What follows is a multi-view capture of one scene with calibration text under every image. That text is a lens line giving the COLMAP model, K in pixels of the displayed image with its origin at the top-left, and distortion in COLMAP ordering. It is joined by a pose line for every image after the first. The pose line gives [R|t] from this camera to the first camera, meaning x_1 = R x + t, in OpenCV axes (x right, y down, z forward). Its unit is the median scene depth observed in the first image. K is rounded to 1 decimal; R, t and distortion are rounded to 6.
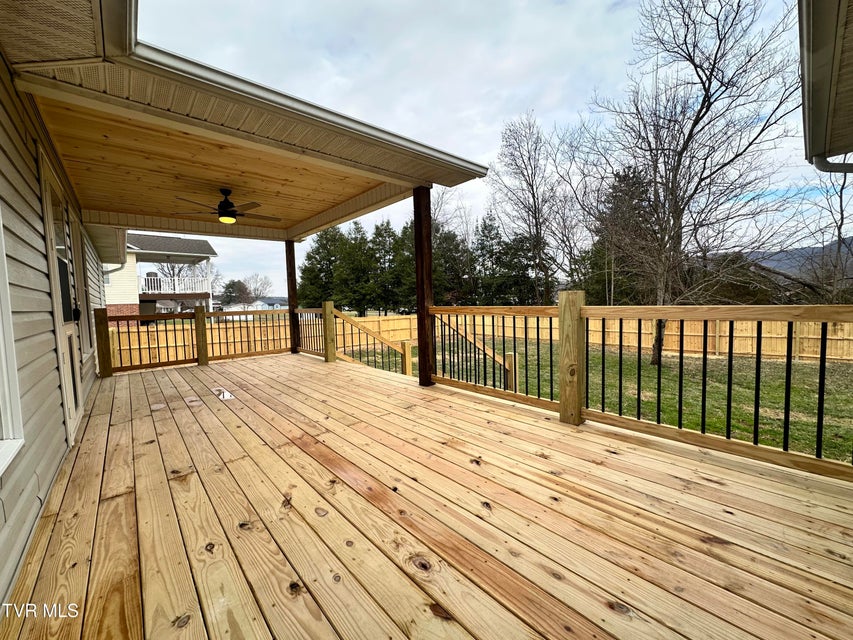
lens RADIAL K [[340.9, 0, 425.7], [0, 340.9, 320.7], [0, 0, 1]] dist [-0.005275, 0.001314]
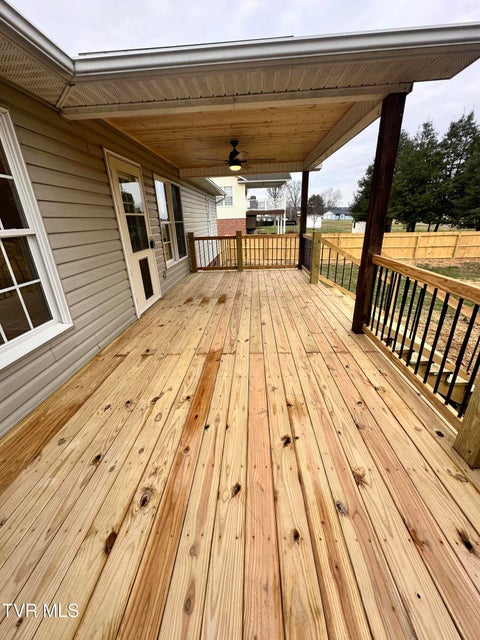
lens RADIAL K [[255.8, 0, 239.5], [0, 255.8, 319.8], [0, 0, 1]] dist [-0.005275, 0.001314]
pose [[0.715274, 0.262205, -0.647790, 0.353643], [-0.027108, 0.936657, 0.349197, -0.155023], [0.698318, -0.232211, 0.677074, 0.359208]]
